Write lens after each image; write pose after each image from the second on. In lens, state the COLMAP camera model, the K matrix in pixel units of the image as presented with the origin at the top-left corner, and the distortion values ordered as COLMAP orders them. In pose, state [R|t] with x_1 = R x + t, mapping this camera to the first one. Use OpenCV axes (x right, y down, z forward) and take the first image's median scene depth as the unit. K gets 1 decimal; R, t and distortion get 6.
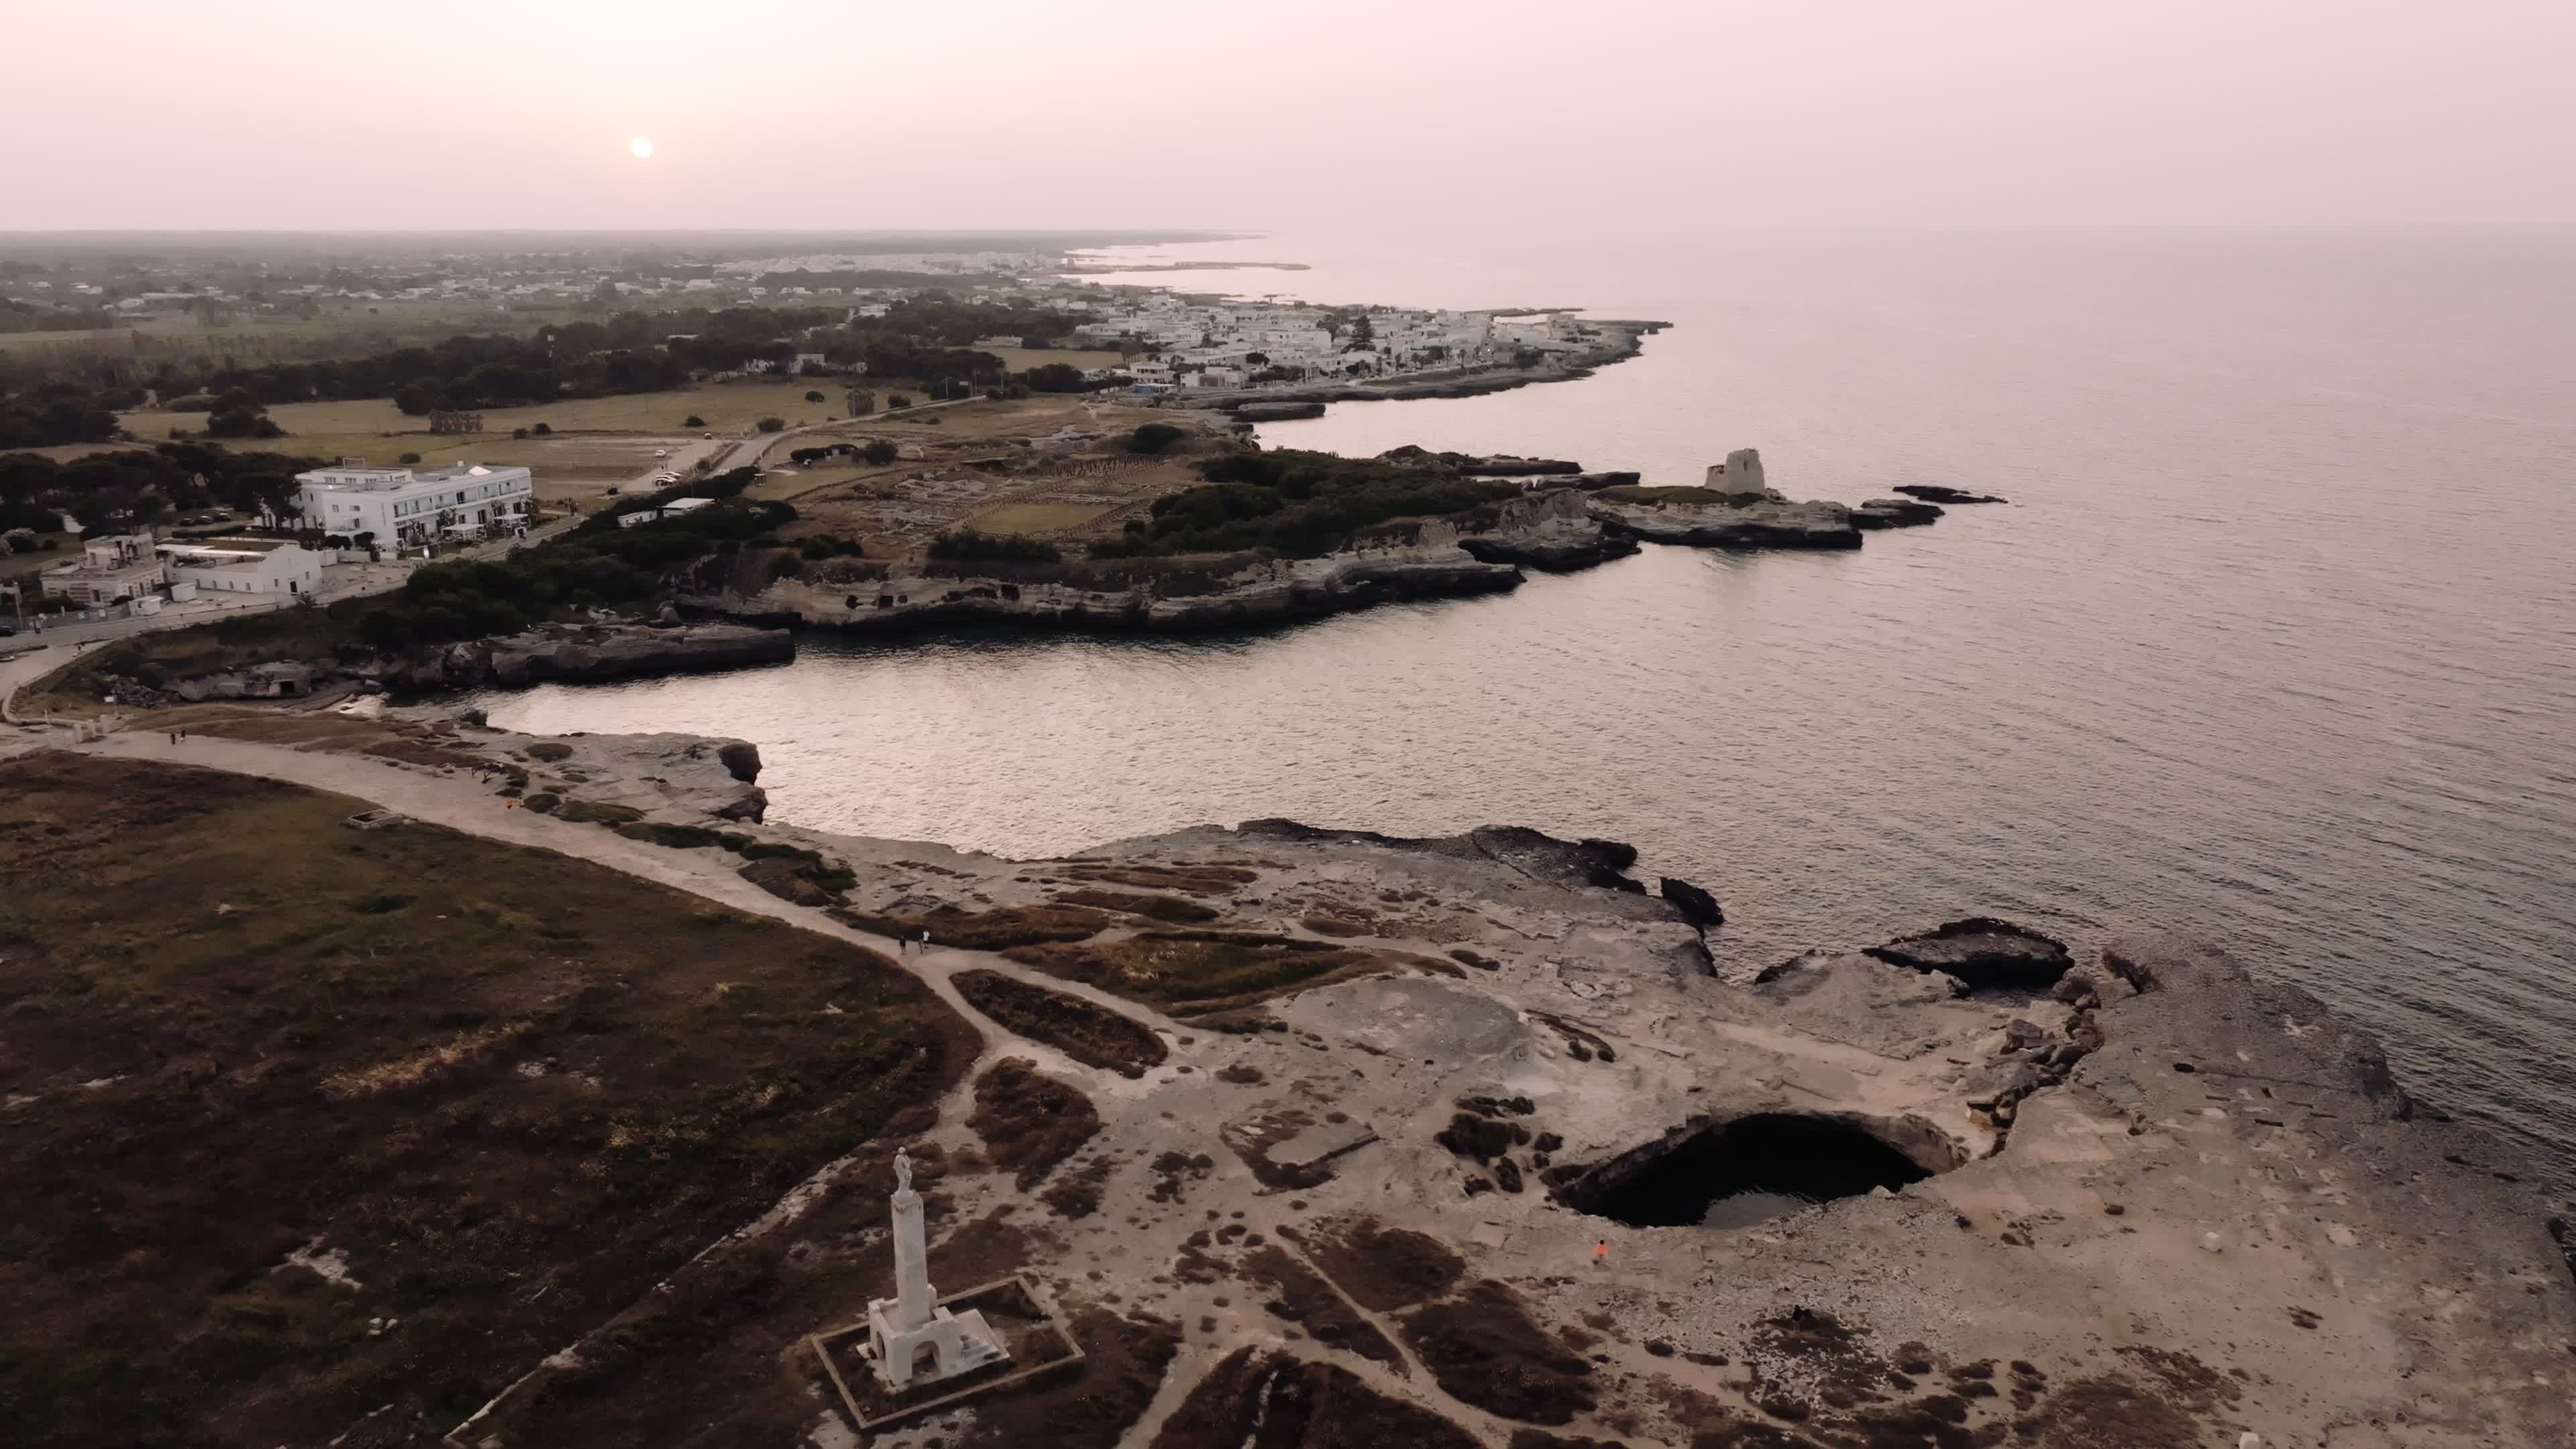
lens RADIAL K [[1814.4, 0, 1284.6], [0, 1814.4, 715.8], [0, 0, 1]] dist [0.006070, -0.002029]
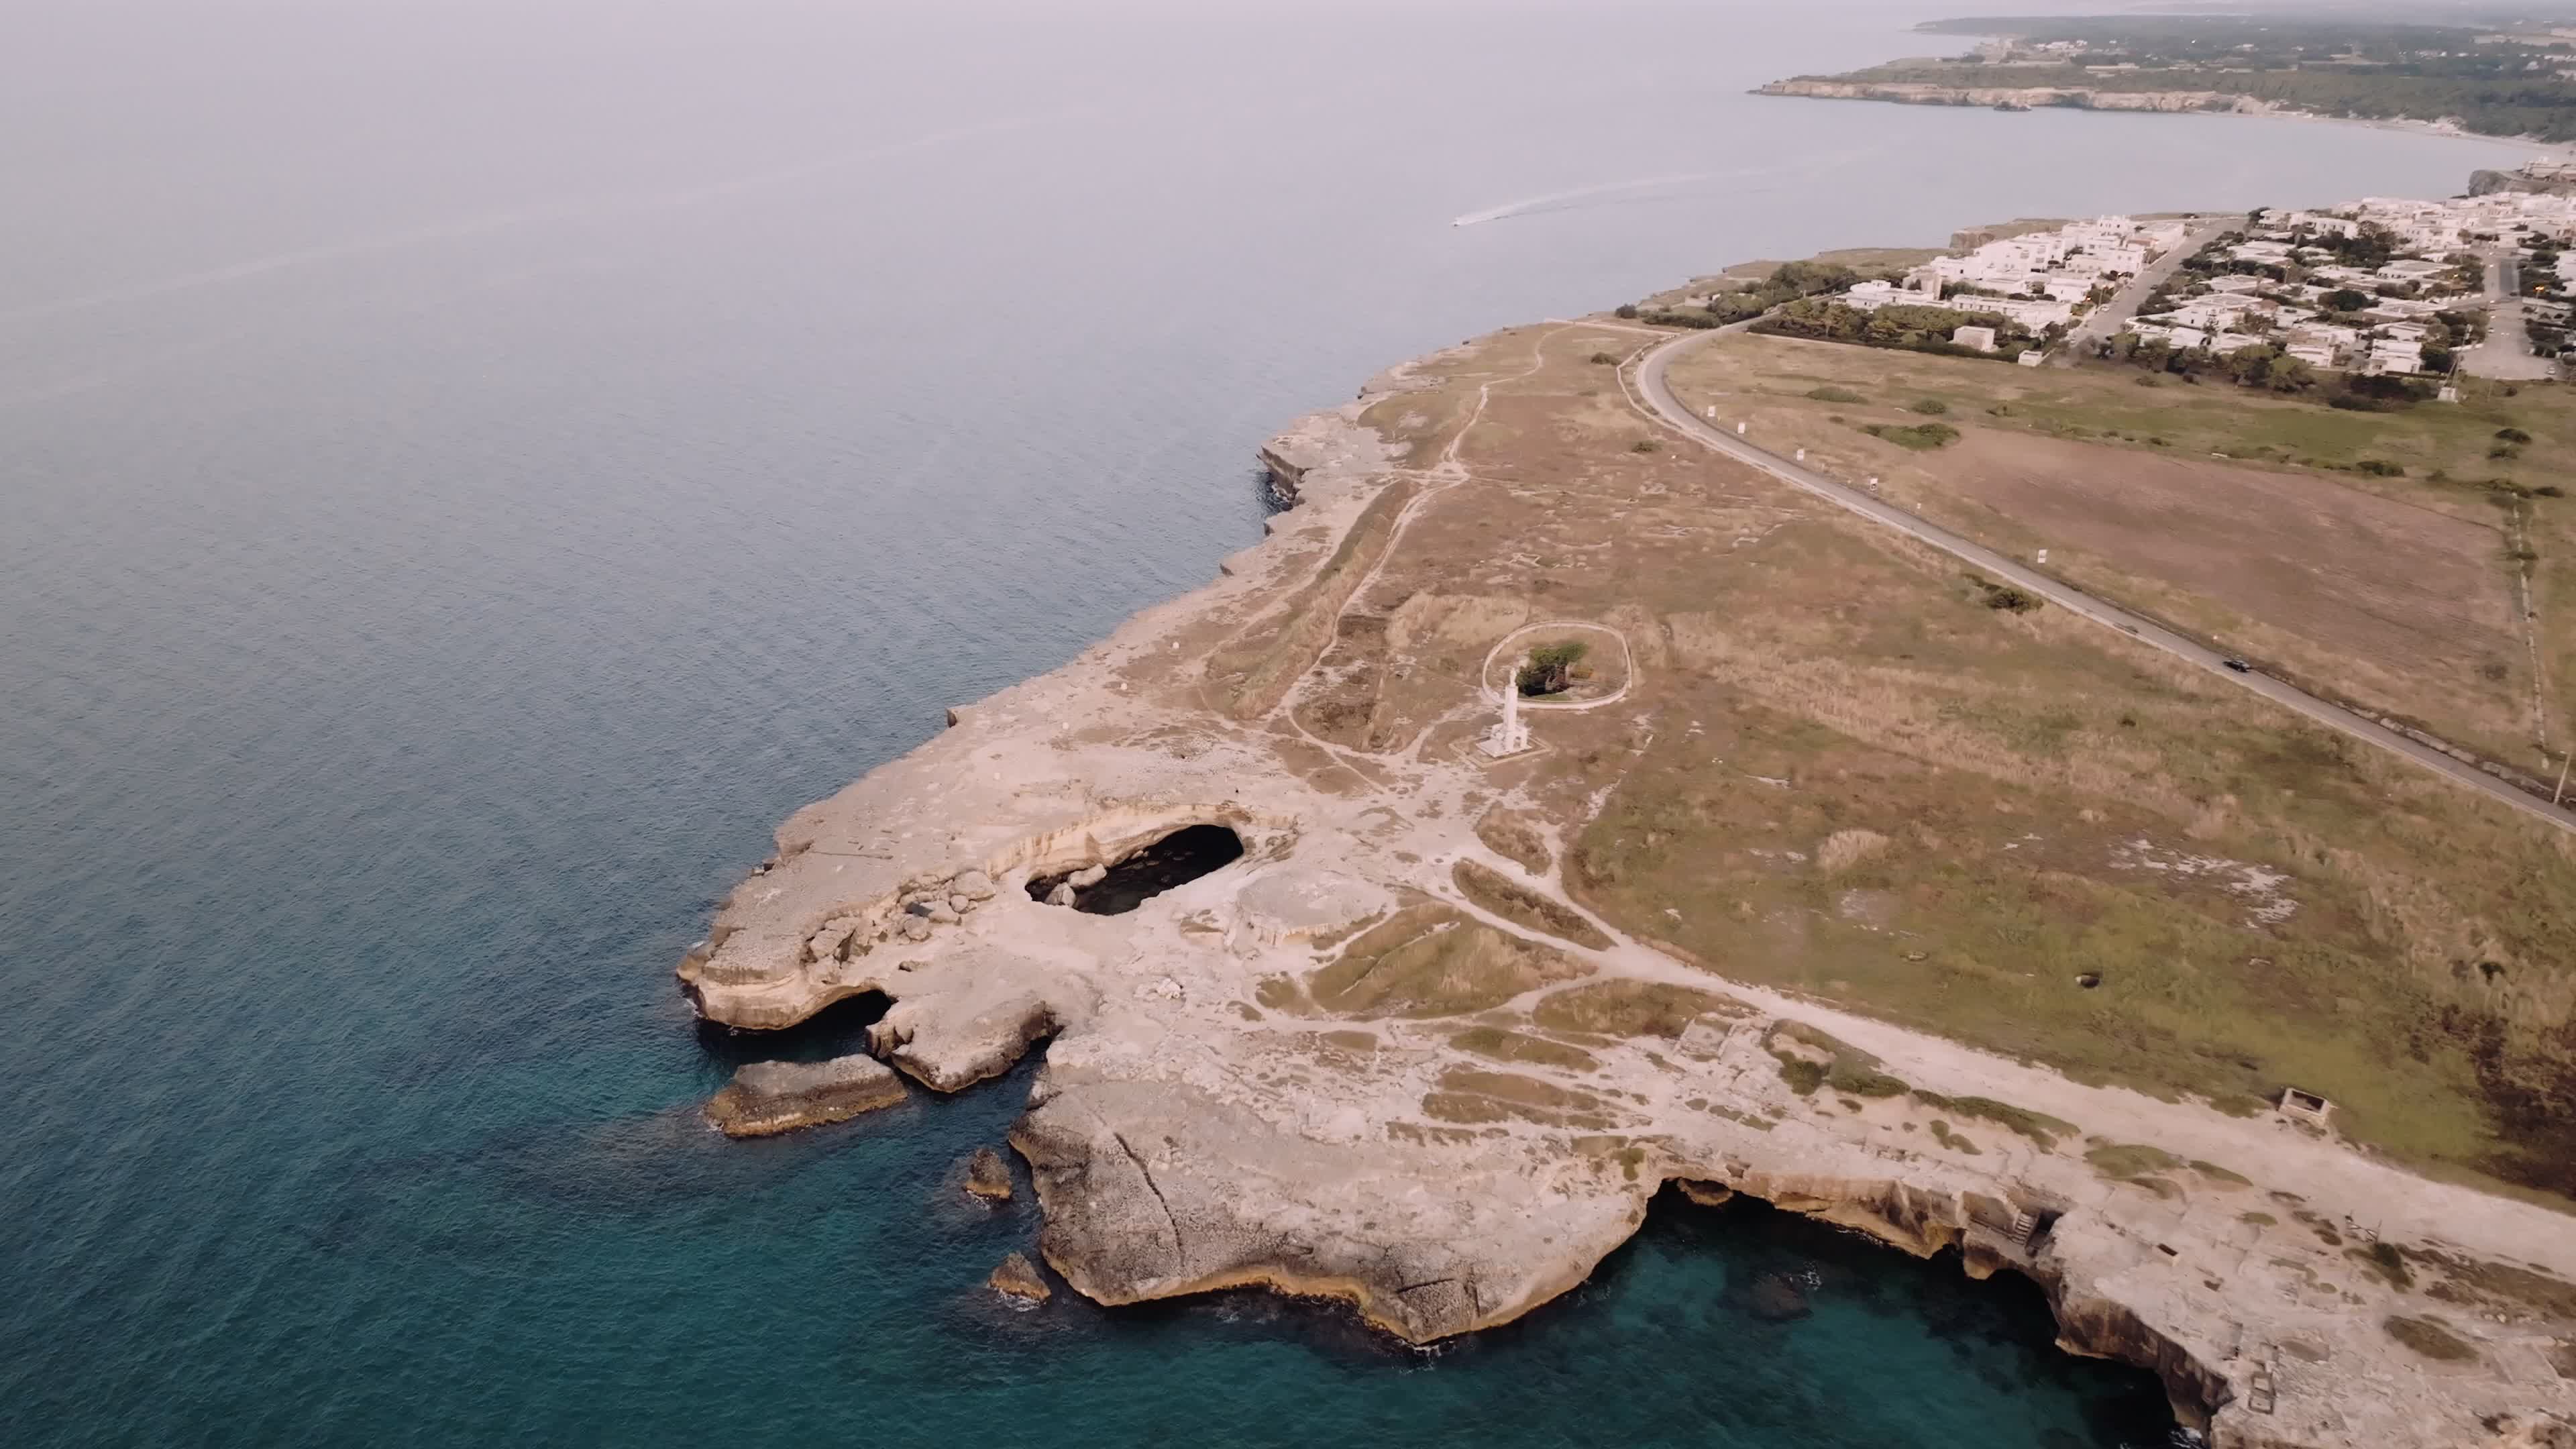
lens RADIAL K [[1814.4, 0, 1284.6], [0, 1814.4, 715.8], [0, 0, 1]] dist [0.006070, -0.002029]
pose [[-0.999694, -0.008476, 0.023233, 0.028196], [0.007326, 0.795772, 0.605552, -0.489797], [-0.023621, 0.605537, -0.795467, 1.134465]]
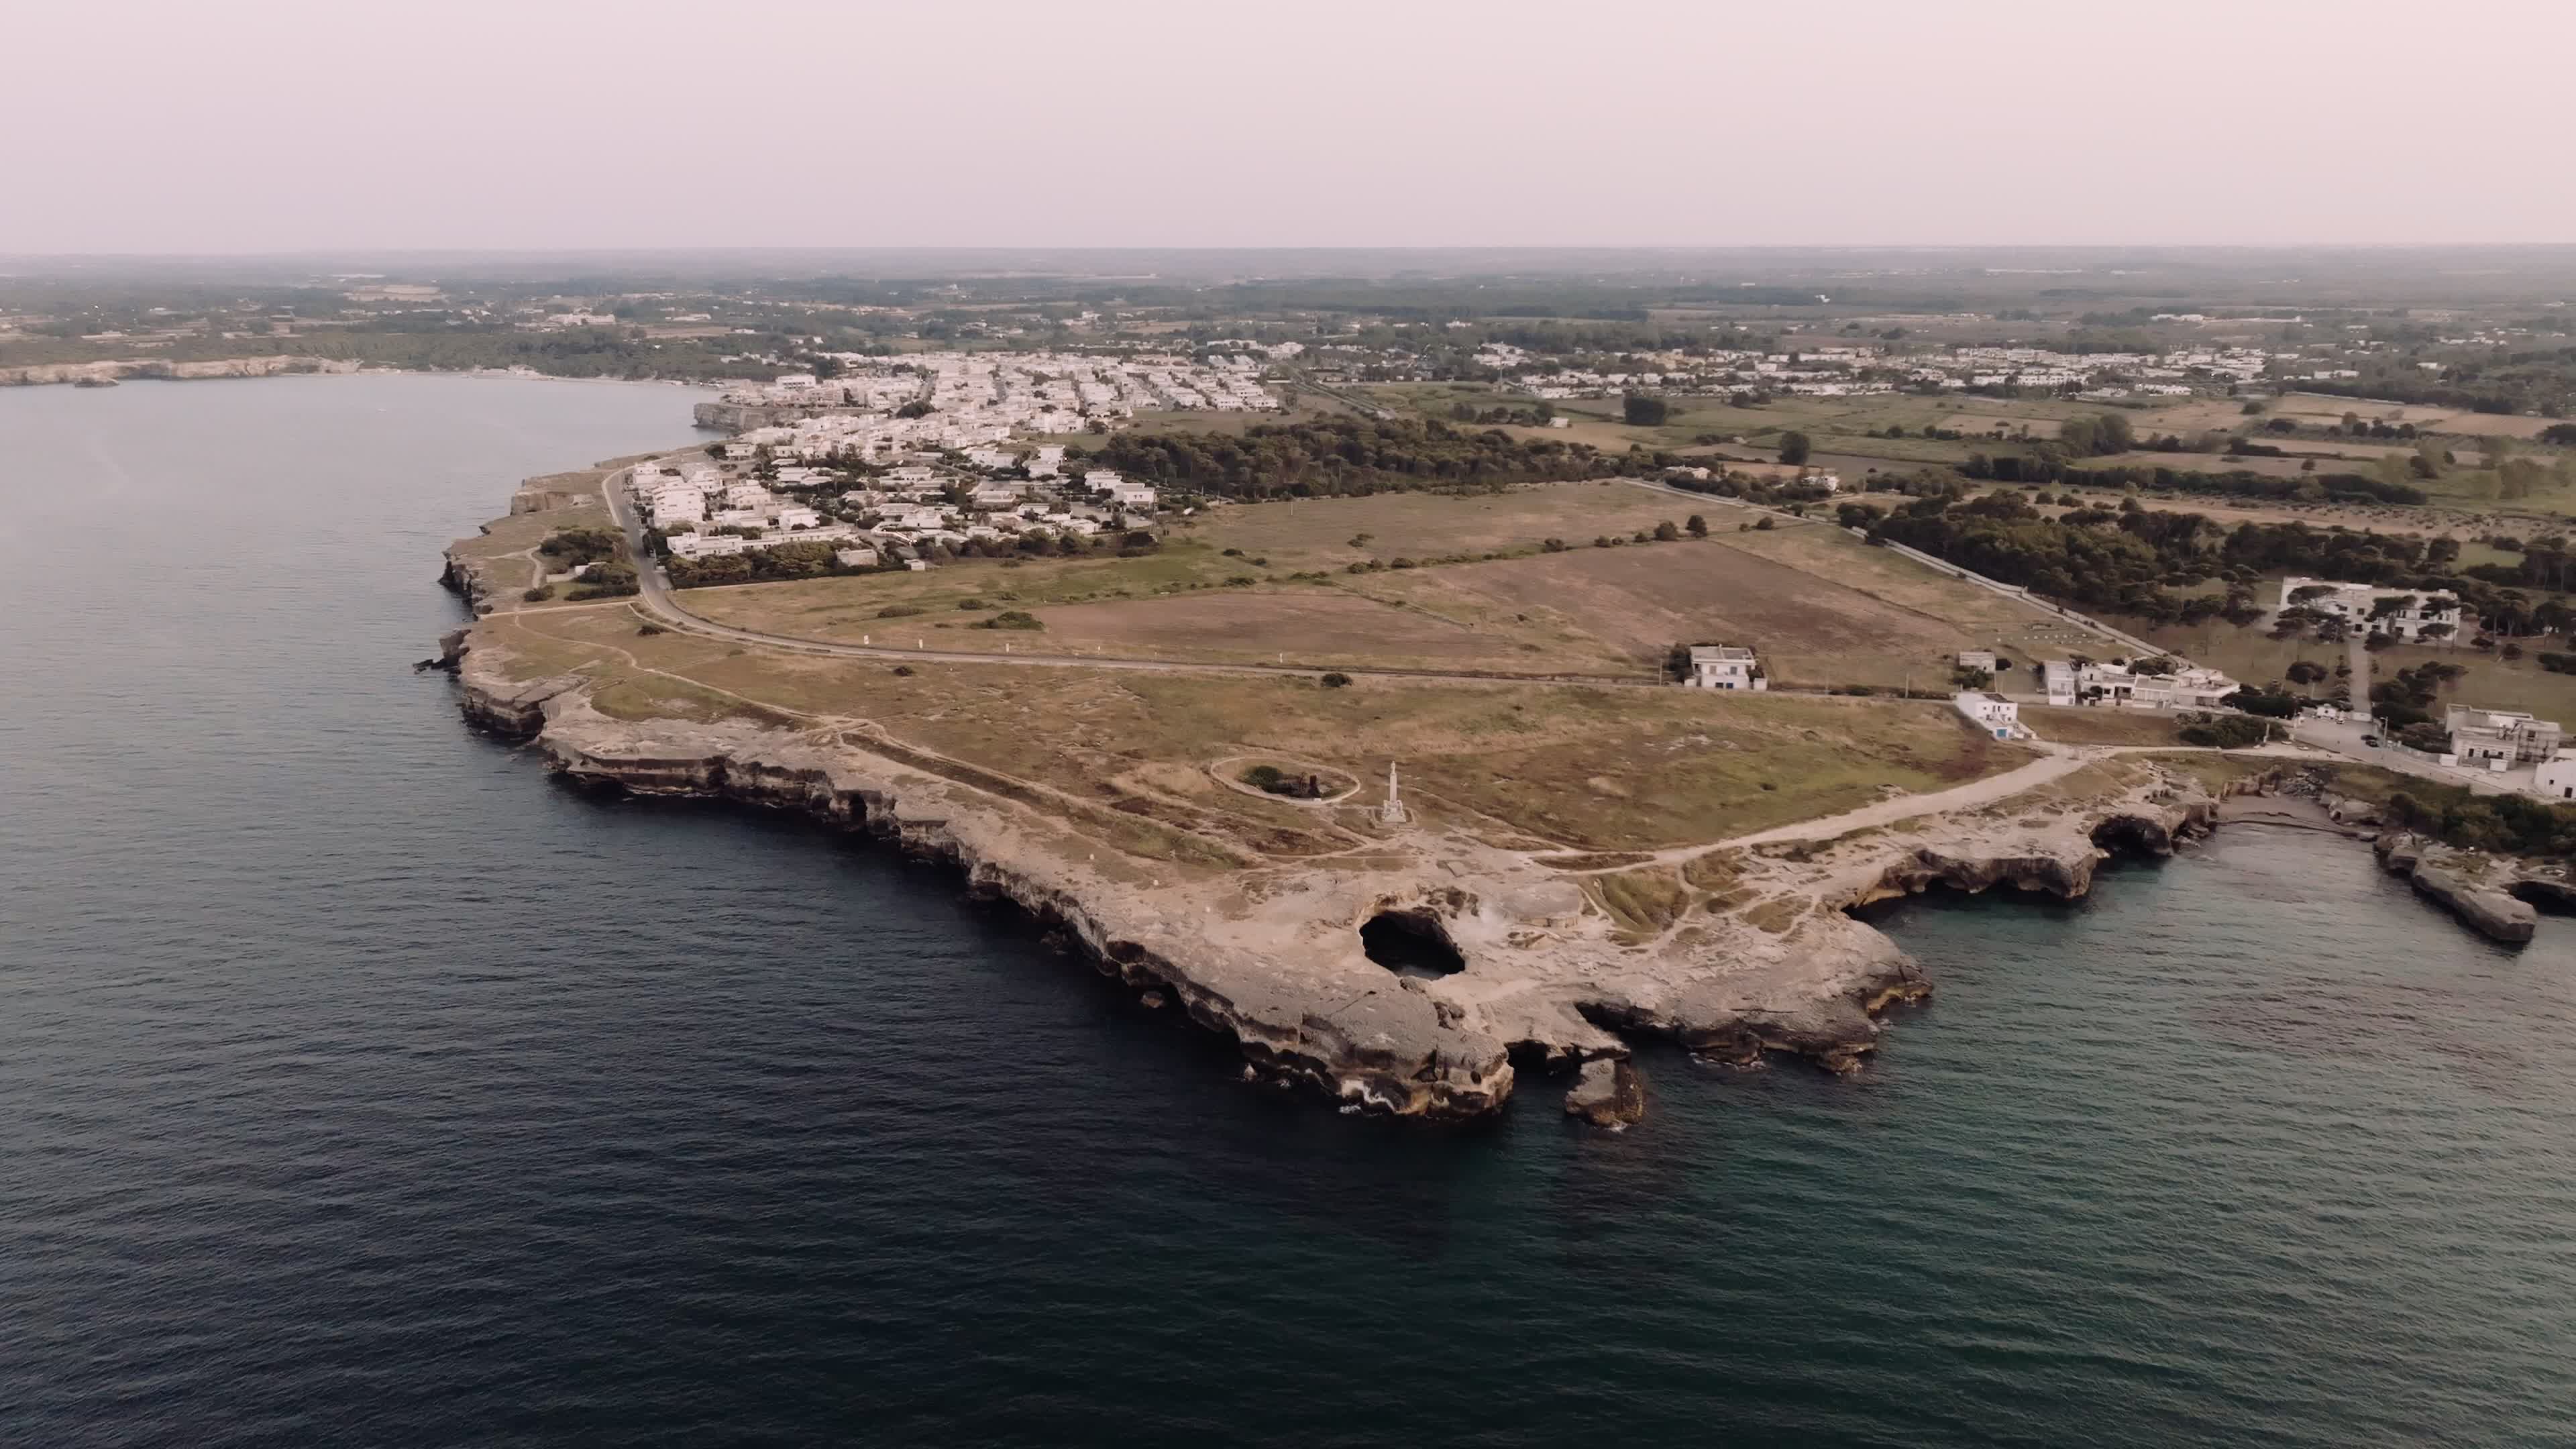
lens RADIAL K [[1814.4, 0, 1284.6], [0, 1814.4, 715.8], [0, 0, 1]] dist [0.006070, -0.002029]
pose [[-0.478505, 0.226970, -0.848244, 1.184428], [-0.228211, 0.900674, 0.369736, -0.465552], [0.847911, 0.370500, -0.379180, 0.801291]]
